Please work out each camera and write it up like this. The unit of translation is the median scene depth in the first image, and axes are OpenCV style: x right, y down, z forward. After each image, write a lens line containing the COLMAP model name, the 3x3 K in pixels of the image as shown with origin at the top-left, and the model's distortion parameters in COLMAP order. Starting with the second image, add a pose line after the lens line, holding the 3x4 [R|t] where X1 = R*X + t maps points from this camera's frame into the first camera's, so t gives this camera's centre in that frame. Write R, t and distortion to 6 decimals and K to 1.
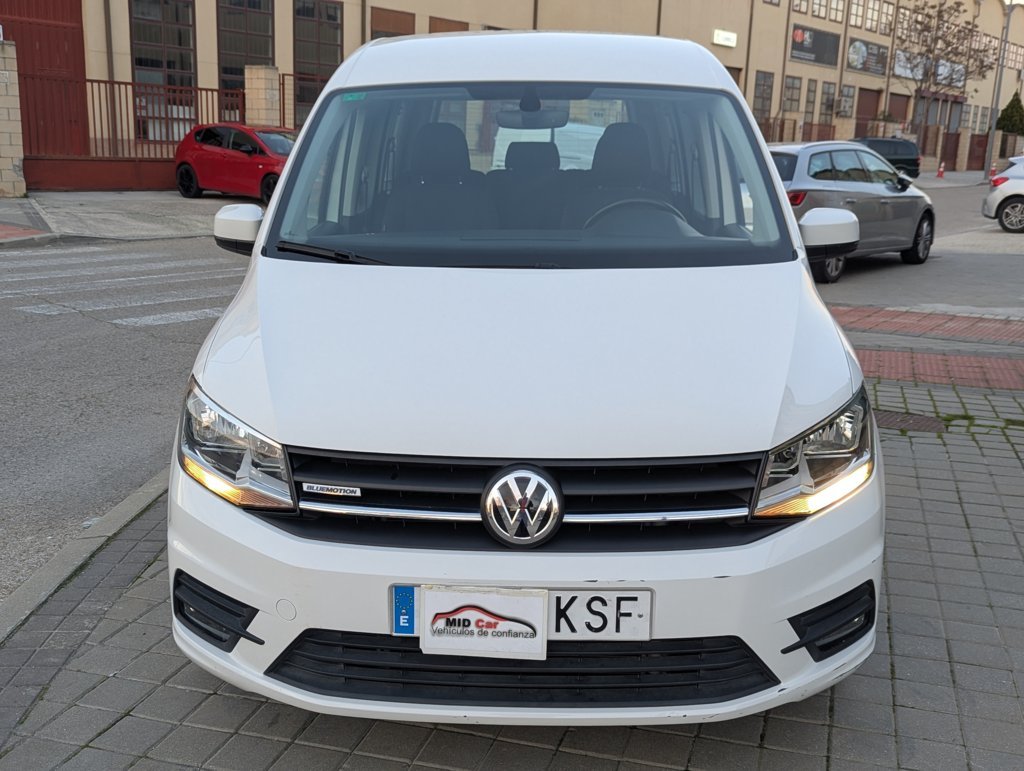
lens RADIAL K [[1114.7, 0, 505.7], [0, 1114.7, 380.0], [0, 0, 1]] dist [0.100241, -0.154823]
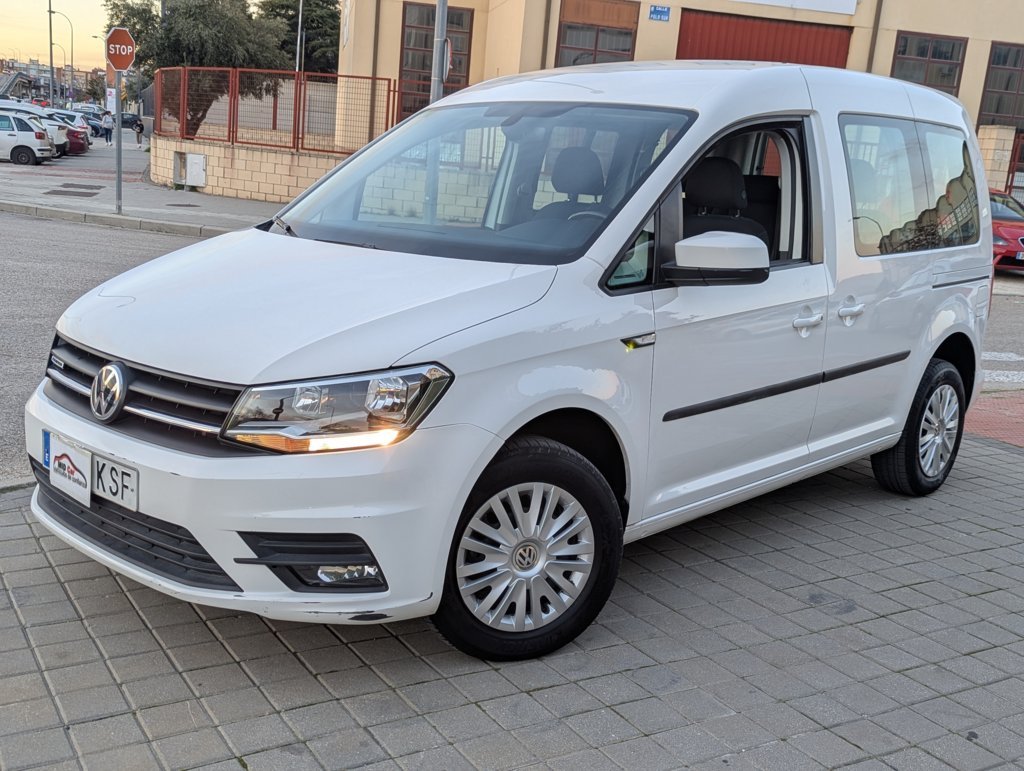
lens RADIAL K [[1114.7, 0, 505.7], [0, 1114.7, 380.0], [0, 0, 1]] dist [0.100241, -0.154823]
pose [[0.737041, 0.160684, -0.656469, 1.237353], [-0.198802, 0.979898, 0.016648, -0.016005], [0.645948, 0.118237, 0.754169, 0.299080]]
